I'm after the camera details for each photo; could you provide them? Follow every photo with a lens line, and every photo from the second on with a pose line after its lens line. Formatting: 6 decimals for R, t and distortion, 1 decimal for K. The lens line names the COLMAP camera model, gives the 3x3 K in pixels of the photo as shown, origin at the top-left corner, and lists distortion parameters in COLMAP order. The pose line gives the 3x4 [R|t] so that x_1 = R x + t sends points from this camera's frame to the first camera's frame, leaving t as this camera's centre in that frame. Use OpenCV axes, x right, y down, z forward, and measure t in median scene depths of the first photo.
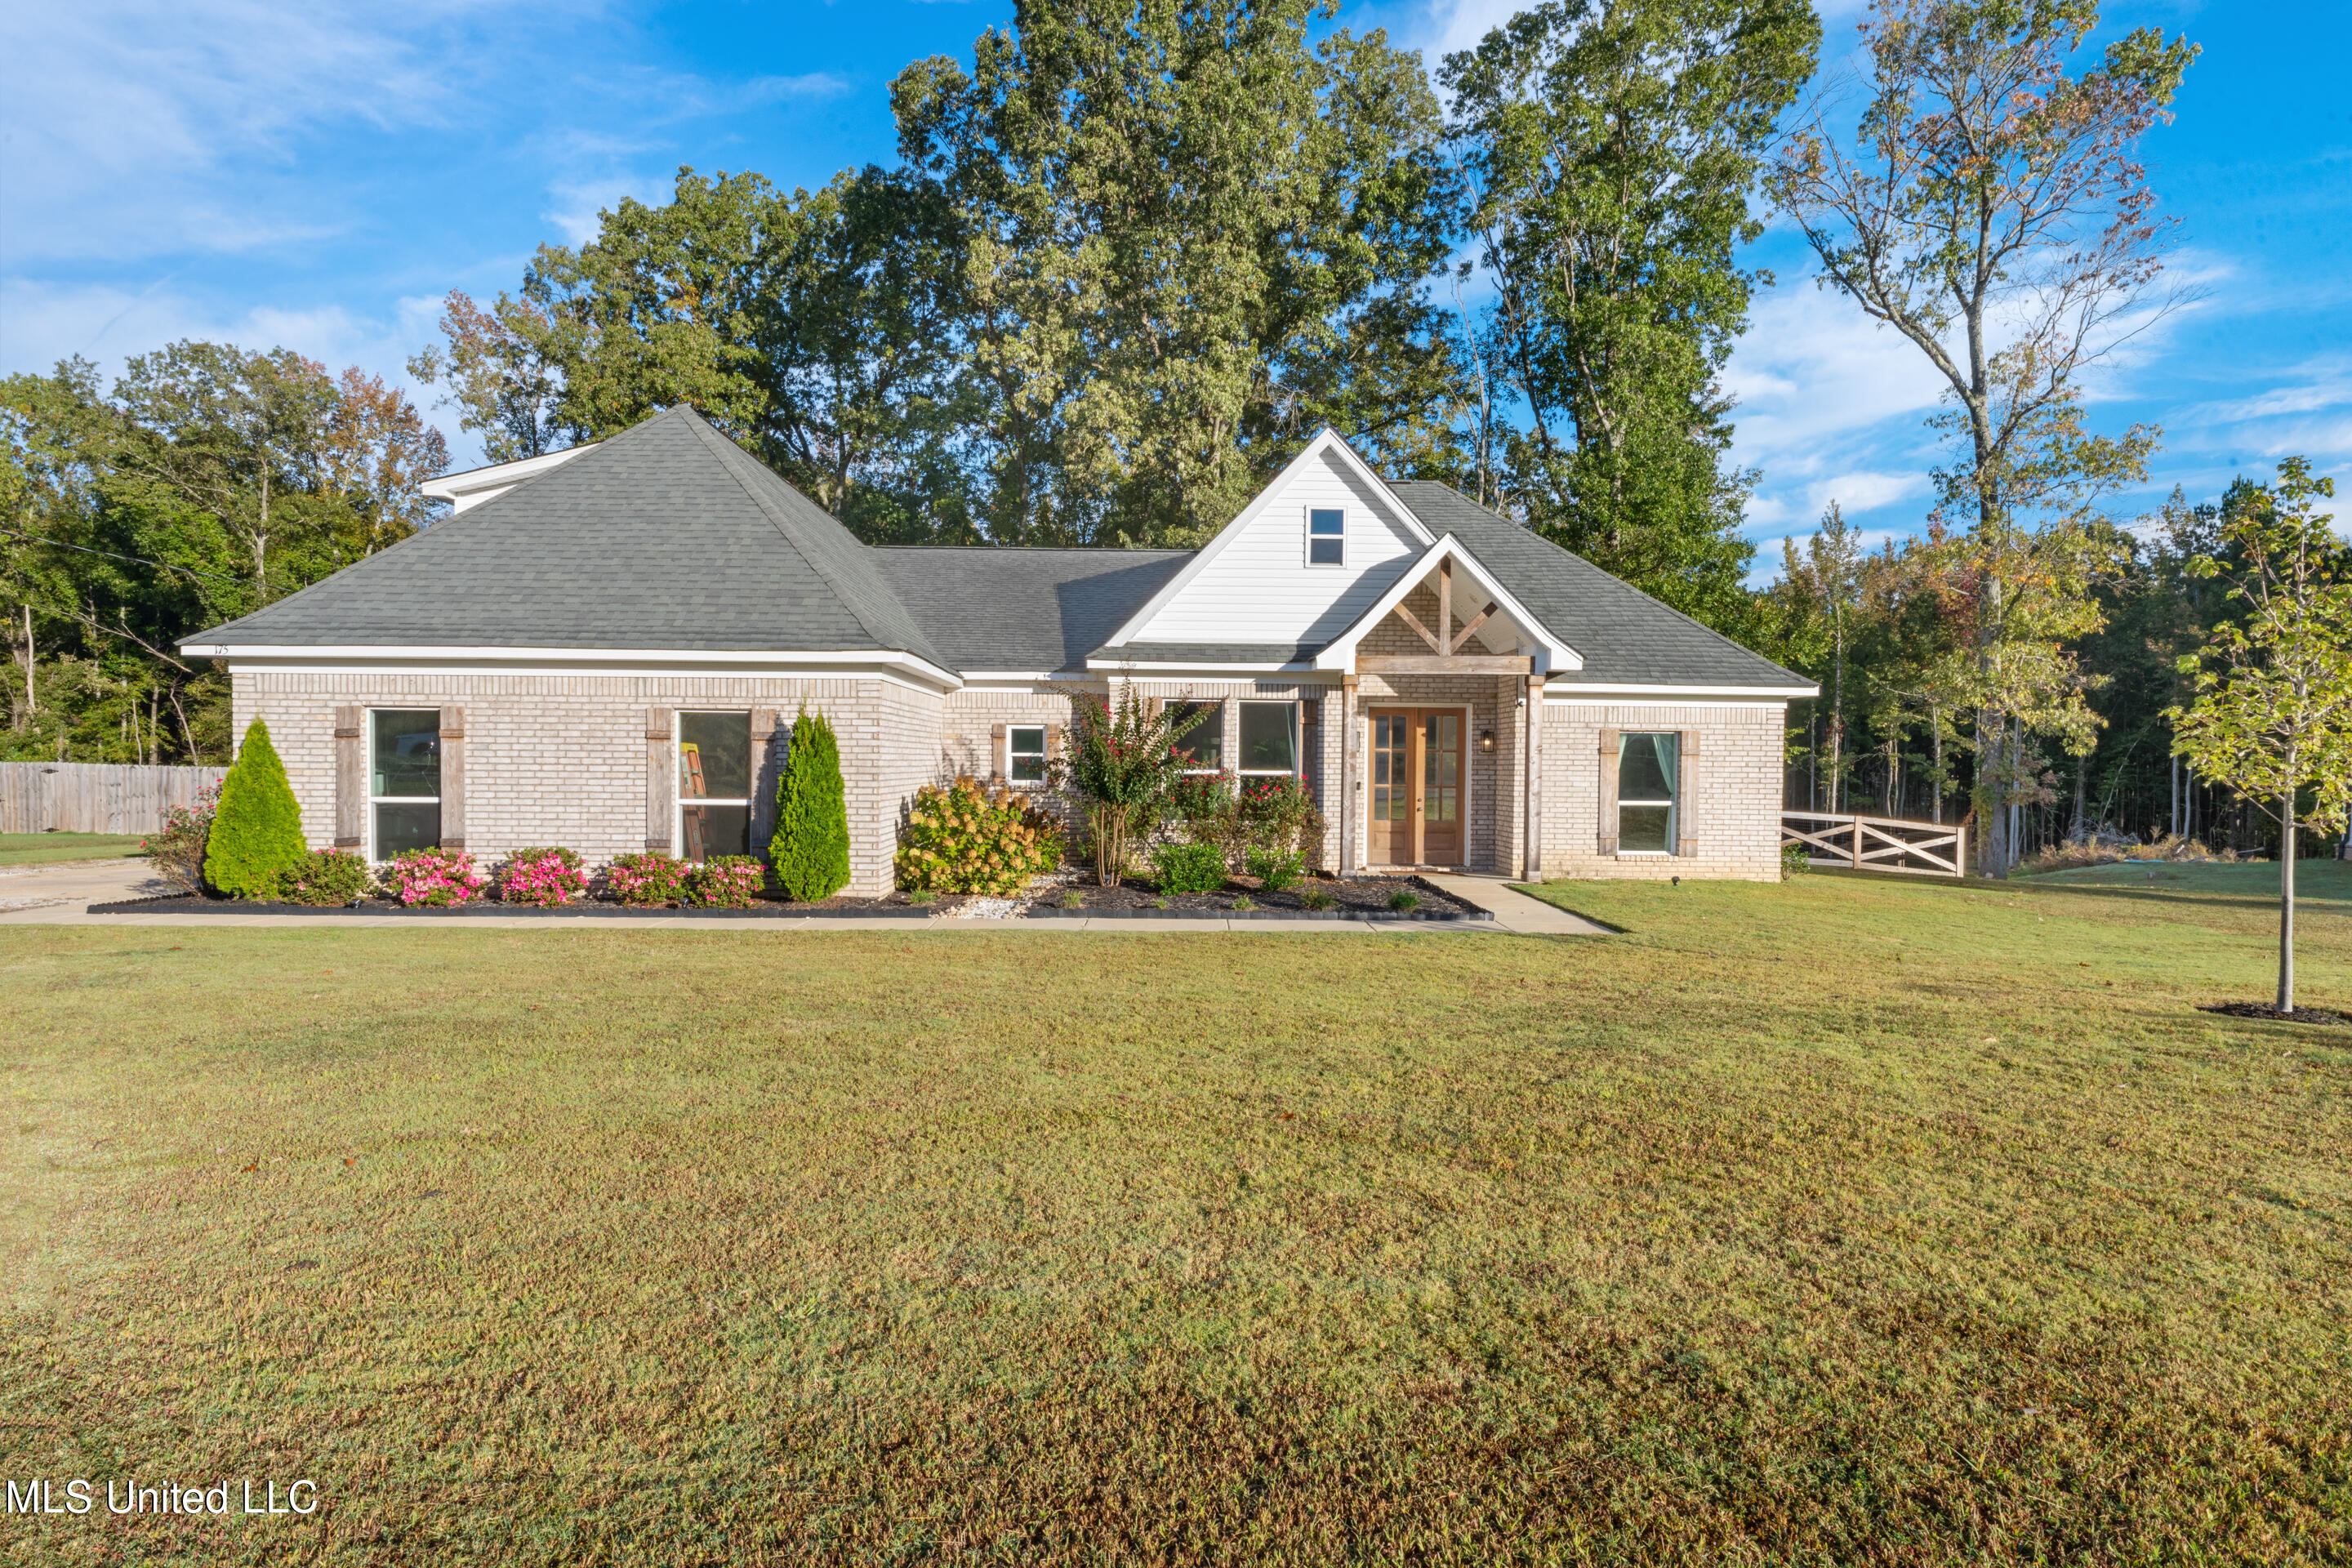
lens RADIAL K [[1204.6, 0, 1176.0], [0, 1204.6, 784.0], [0, 0, 1]] dist [-0.031145, 0.000079]
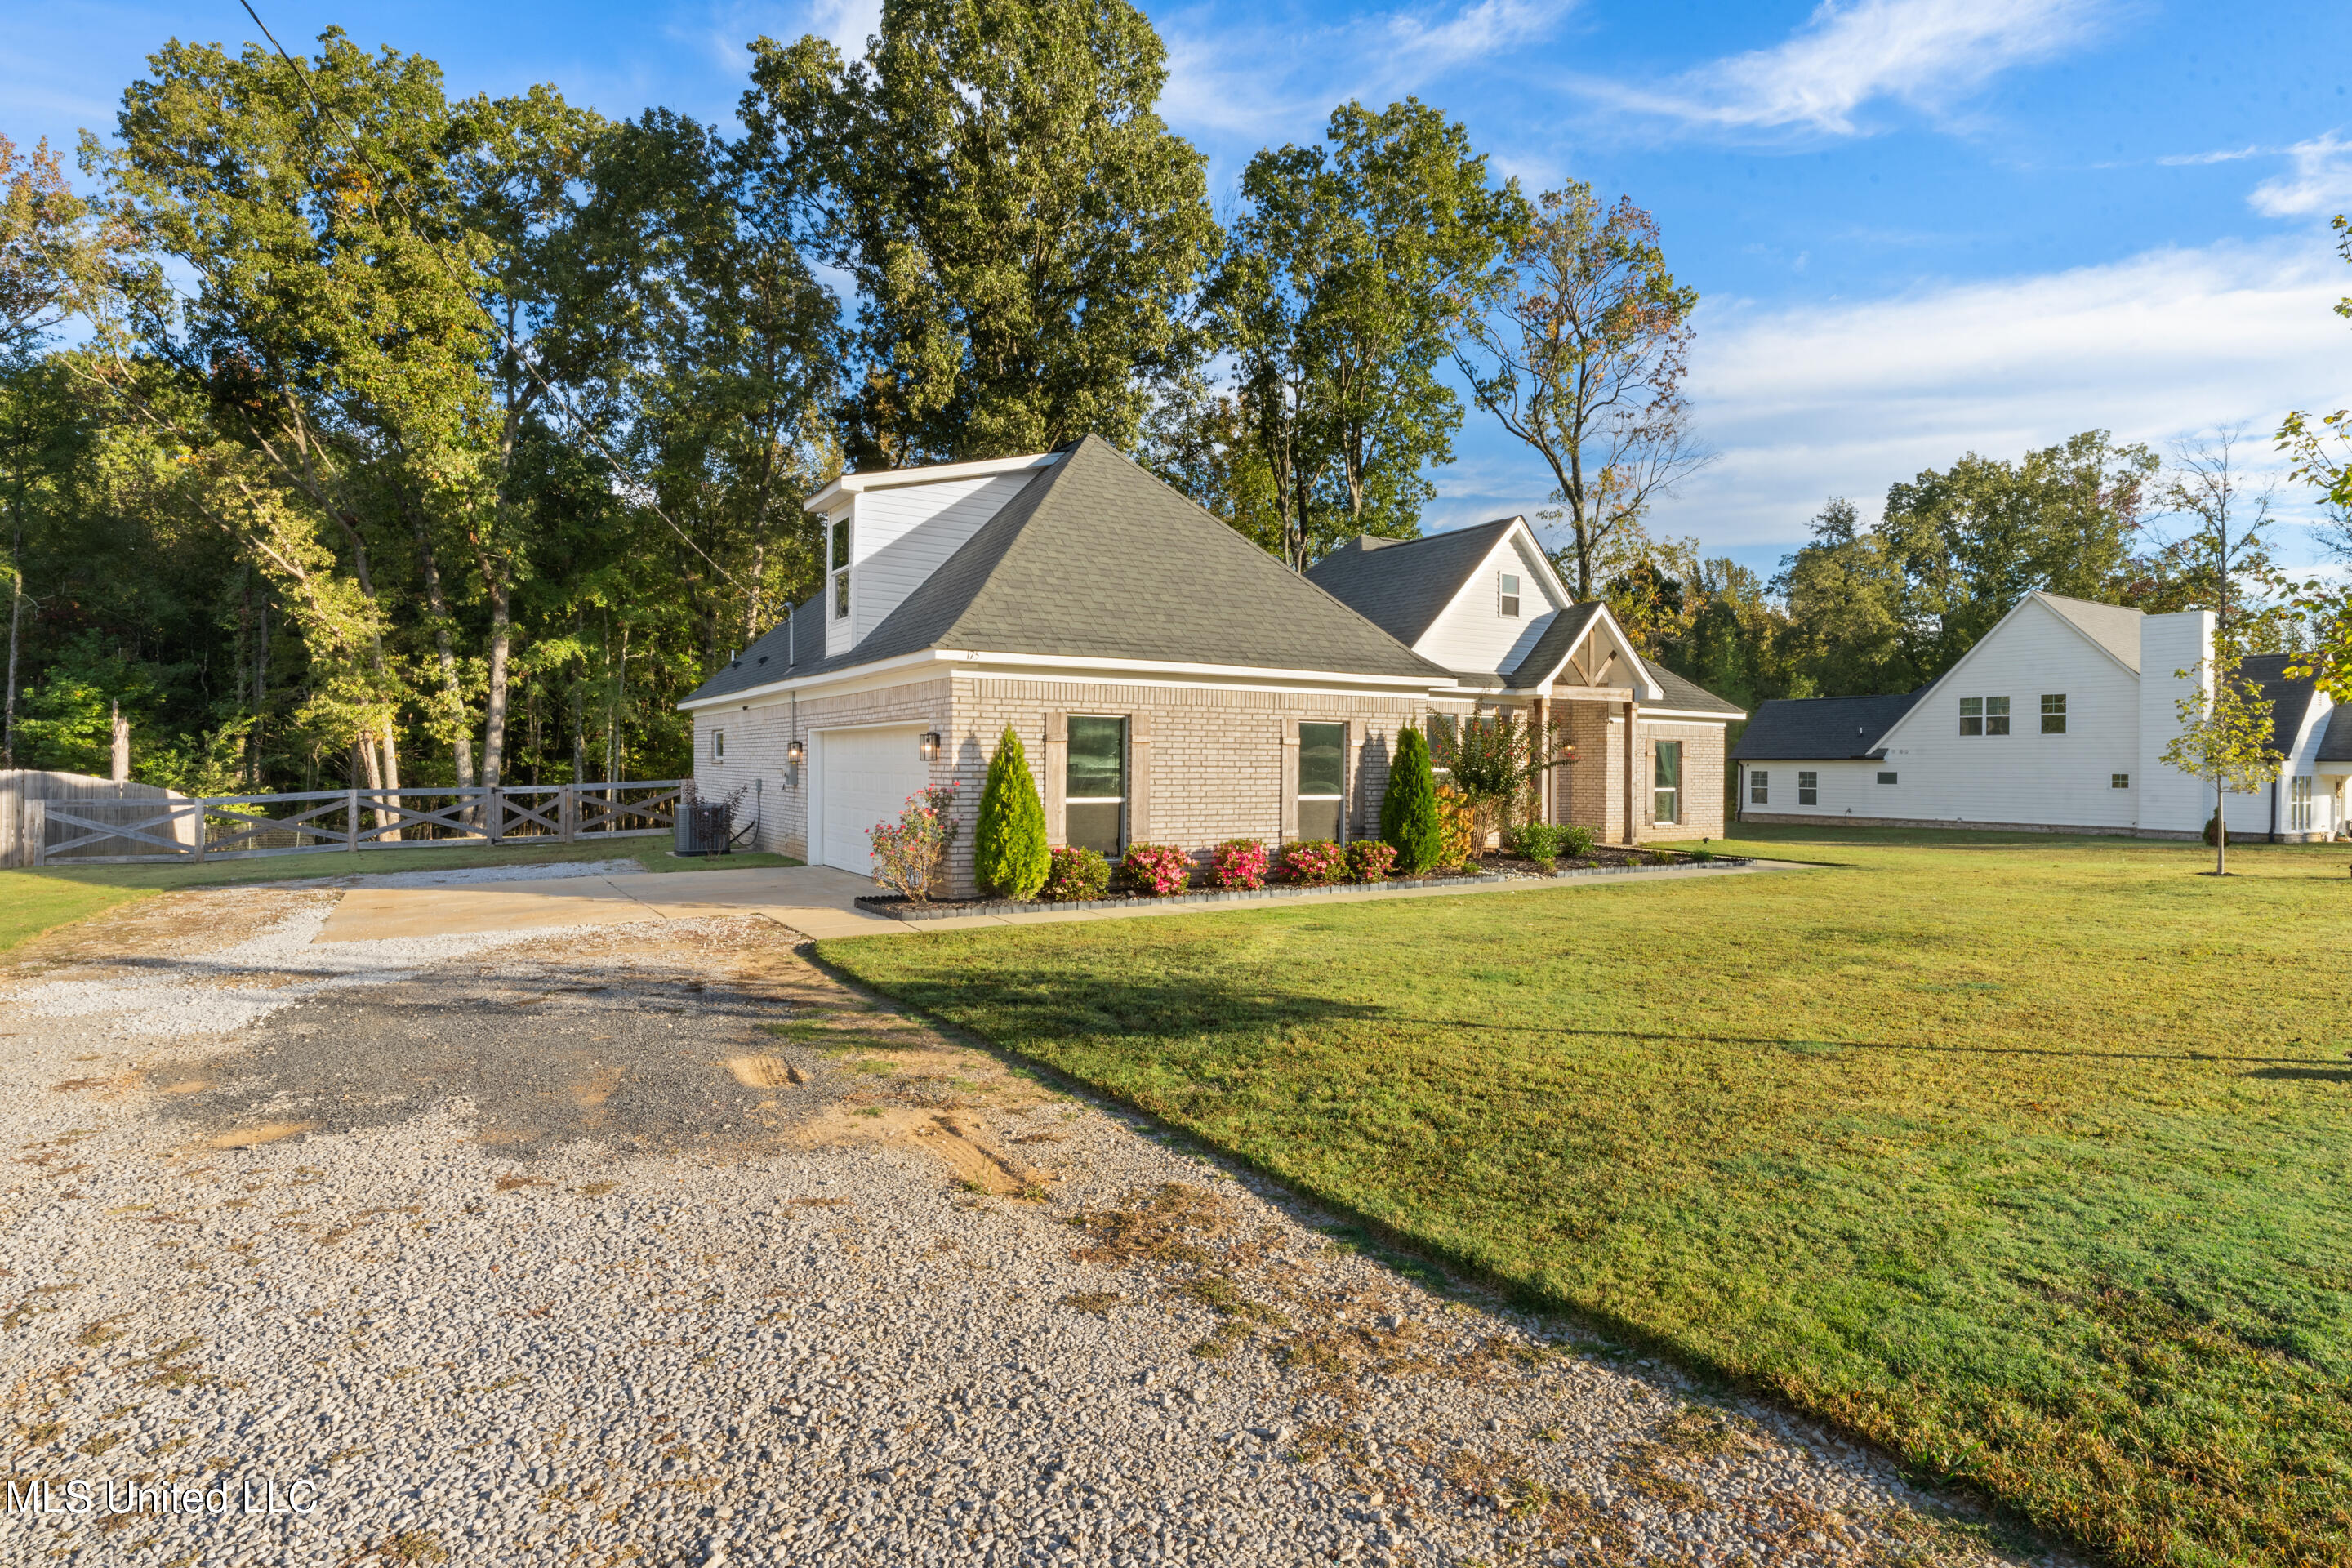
lens RADIAL K [[1204.6, 0, 1176.0], [0, 1204.6, 784.0], [0, 0, 1]] dist [-0.031145, 0.000079]
pose [[0.866537, -0.013722, 0.498923, -0.889891], [0.015048, 0.999886, 0.001364, -0.001719], [-0.498885, 0.006326, 0.866645, 0.011509]]
